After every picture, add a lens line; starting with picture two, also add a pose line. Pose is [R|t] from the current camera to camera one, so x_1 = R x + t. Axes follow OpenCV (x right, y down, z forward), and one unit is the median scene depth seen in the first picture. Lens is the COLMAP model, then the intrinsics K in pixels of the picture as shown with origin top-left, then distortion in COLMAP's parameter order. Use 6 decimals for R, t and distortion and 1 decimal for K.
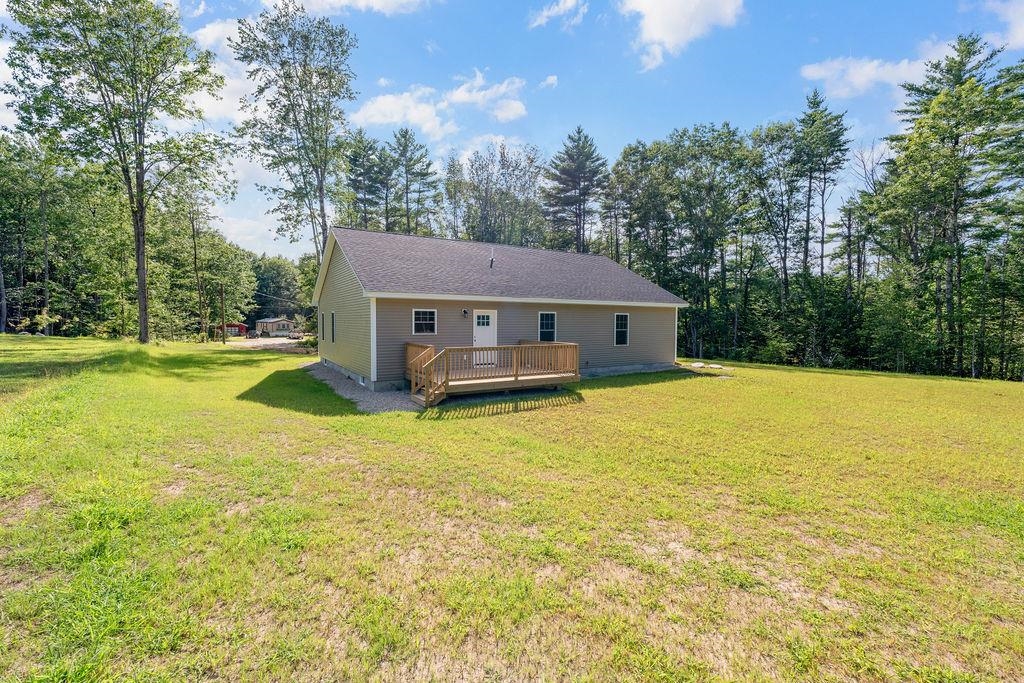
lens RADIAL K [[448.4, 0, 521.6], [0, 448.4, 334.8], [0, 0, 1]] dist [-0.001786, -0.000490]
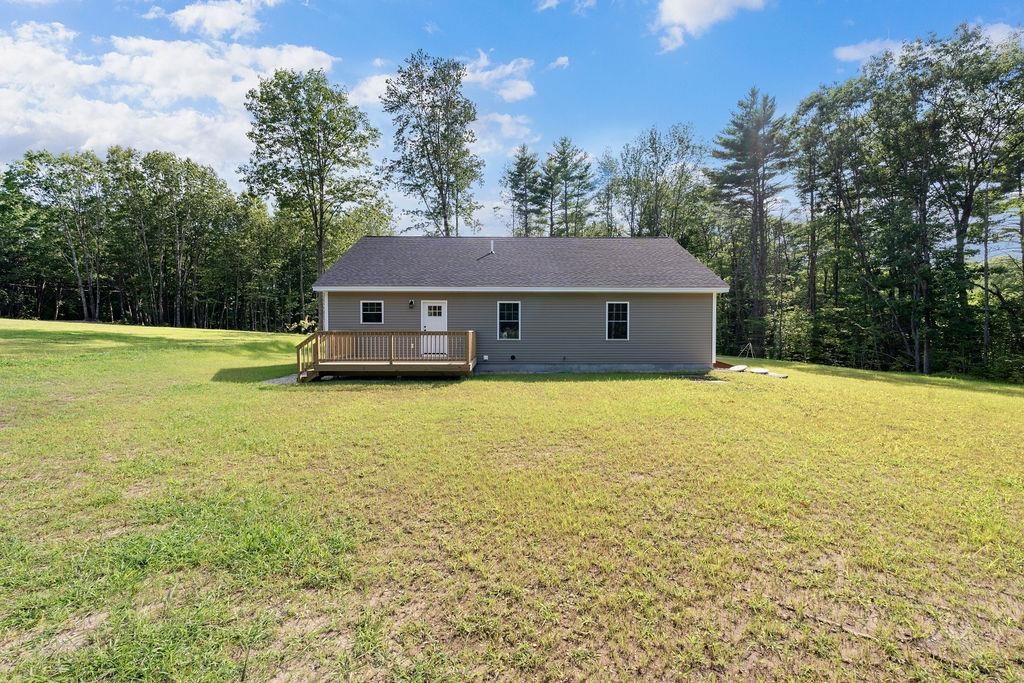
lens RADIAL K [[448.4, 0, 517.1], [0, 448.4, 344.5], [0, 0, 1]] dist [-0.001786, -0.000490]
pose [[0.863866, 0.012643, -0.503564, 0.451092], [-0.010816, 0.999920, 0.006549, 0.027342], [0.503606, -0.000211, 0.863933, 0.164636]]
